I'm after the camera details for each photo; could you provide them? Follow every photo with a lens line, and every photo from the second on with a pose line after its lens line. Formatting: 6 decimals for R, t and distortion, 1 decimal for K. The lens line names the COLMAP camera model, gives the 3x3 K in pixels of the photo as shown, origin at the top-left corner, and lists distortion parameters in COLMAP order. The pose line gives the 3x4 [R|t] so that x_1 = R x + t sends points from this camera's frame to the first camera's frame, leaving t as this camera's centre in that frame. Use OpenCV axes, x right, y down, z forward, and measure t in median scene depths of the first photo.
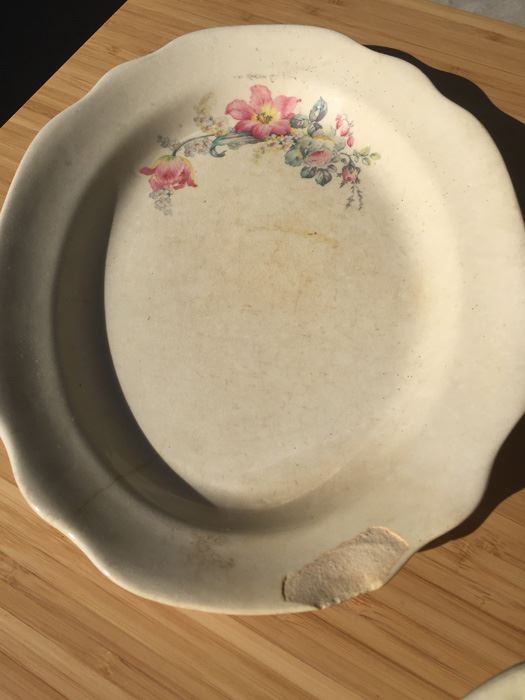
lens RADIAL K [[611.7, 0, 259.1], [0, 611.7, 345.1], [0, 0, 1]] dist [0.056268, -0.110629]
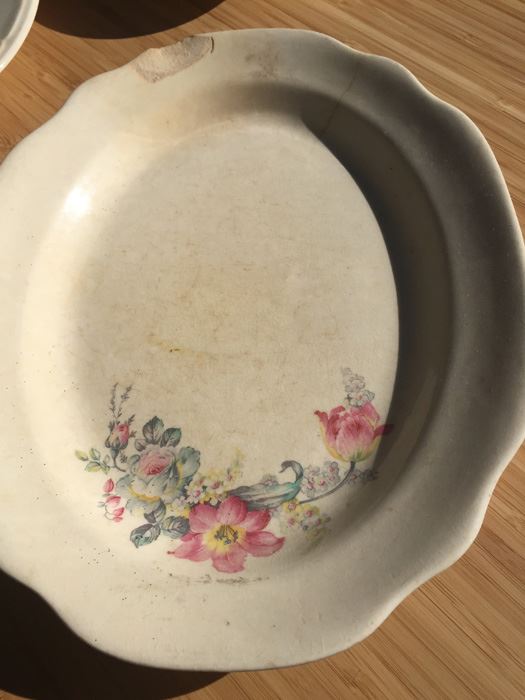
lens RADIAL K [[611.7, 0, 256.8], [0, 611.7, 354.7], [0, 0, 1]] dist [0.056268, -0.110629]
pose [[-0.992039, 0.070585, 0.104291, -0.116956], [0.045469, -0.571523, 0.819325, -0.870673], [0.117436, 0.817544, 0.563764, 0.508041]]
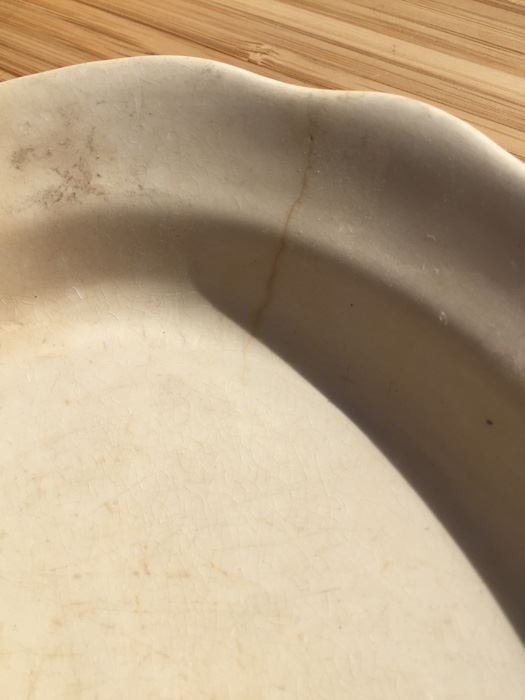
lens RADIAL K [[611.7, 0, 262.2], [0, 611.7, 348.2], [0, 0, 1]] dist [0.056268, -0.110629]
pose [[-0.951959, 0.304565, 0.031834, -0.152450], [-0.158153, -0.578006, 0.800560, -0.157302], [0.262223, 0.757066, 0.598407, 0.579004]]
